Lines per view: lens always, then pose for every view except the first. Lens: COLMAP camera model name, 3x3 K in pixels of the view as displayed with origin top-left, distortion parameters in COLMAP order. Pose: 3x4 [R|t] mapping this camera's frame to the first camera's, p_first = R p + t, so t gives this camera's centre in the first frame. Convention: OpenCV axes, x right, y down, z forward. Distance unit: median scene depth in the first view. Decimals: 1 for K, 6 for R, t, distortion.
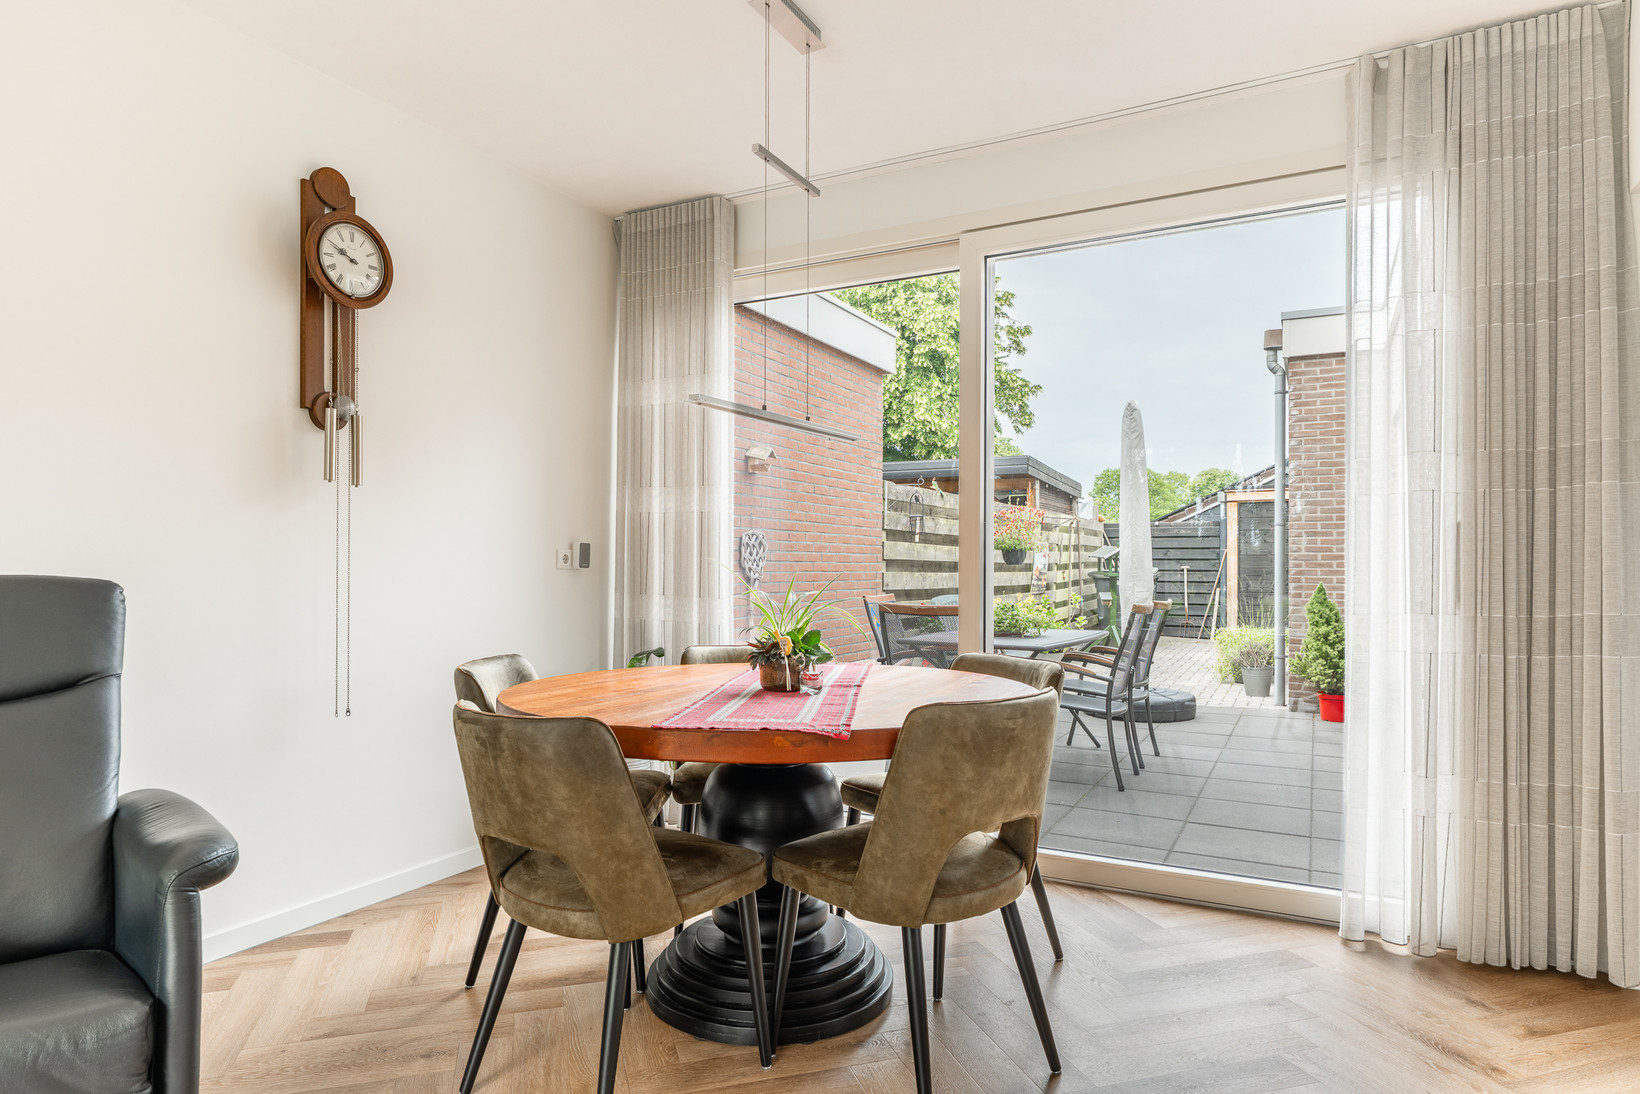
lens RADIAL K [[913.7, 0, 822.5], [0, 913.7, 560.9], [0, 0, 1]] dist [-0.002024, -0.000284]
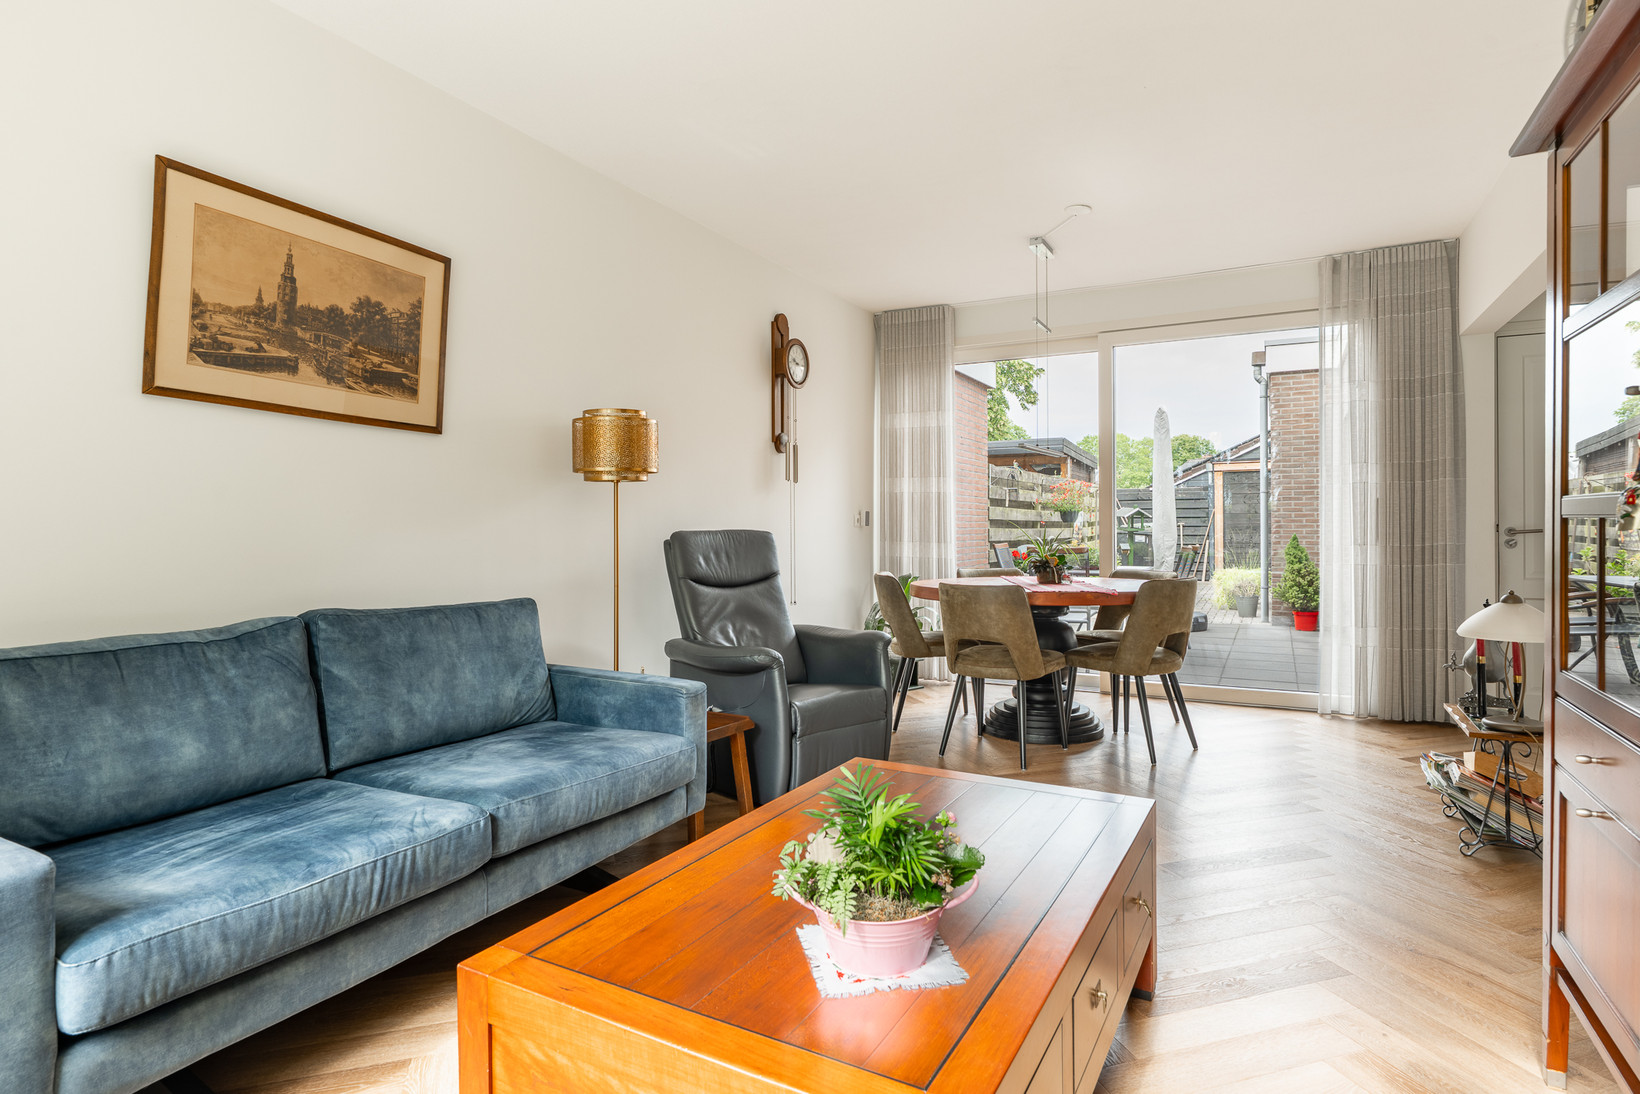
lens RADIAL K [[824.1, 0, 843.3], [0, 824.1, 524.5], [0, 0, 1]] dist [-0.003983, -0.000740]
pose [[0.999915, -0.008278, 0.010083, -0.444092], [0.008239, 0.999958, 0.003978, -0.002222], [-0.010116, -0.003895, 0.999941, -0.715450]]
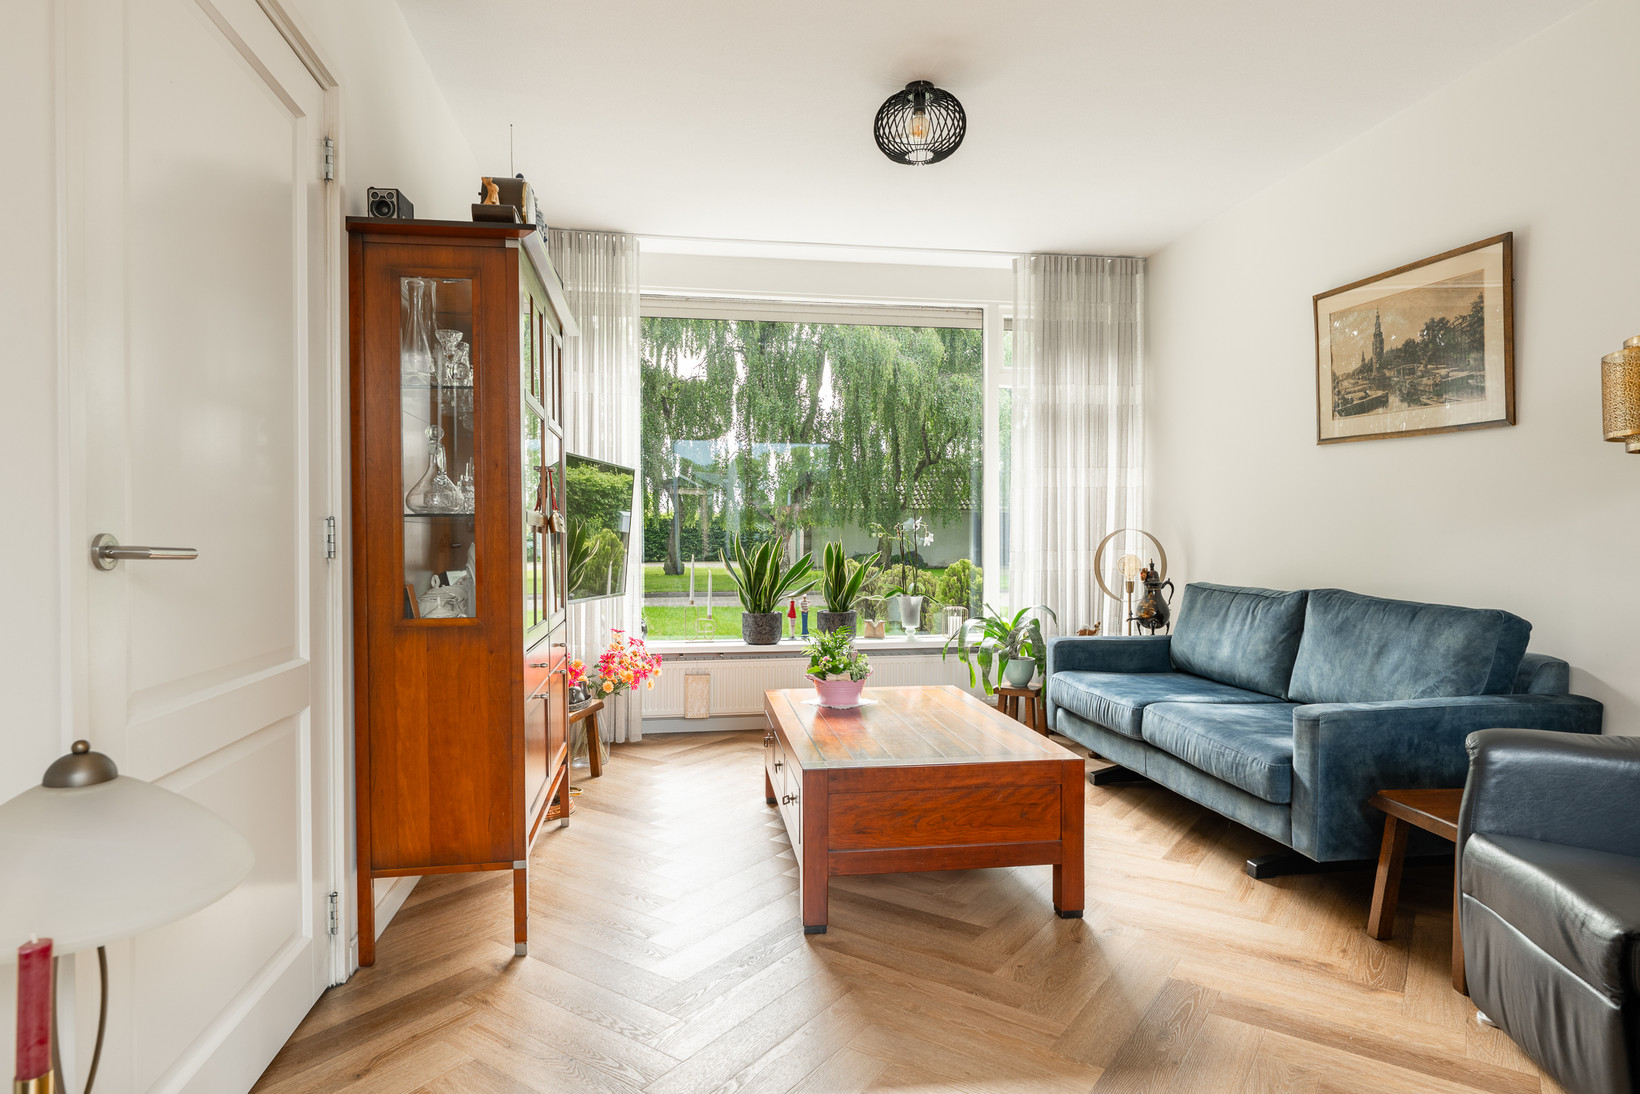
lens RADIAL K [[918.0, 0, 814.6], [0, 918.0, 547.5], [0, 0, 1]] dist [-0.000813, 0.000024]
pose [[-0.791212, 0.004014, -0.611529, 0.331657], [0.000239, 0.999980, 0.006254, 0.018078], [0.611542, 0.004802, -0.791197, 0.639723]]
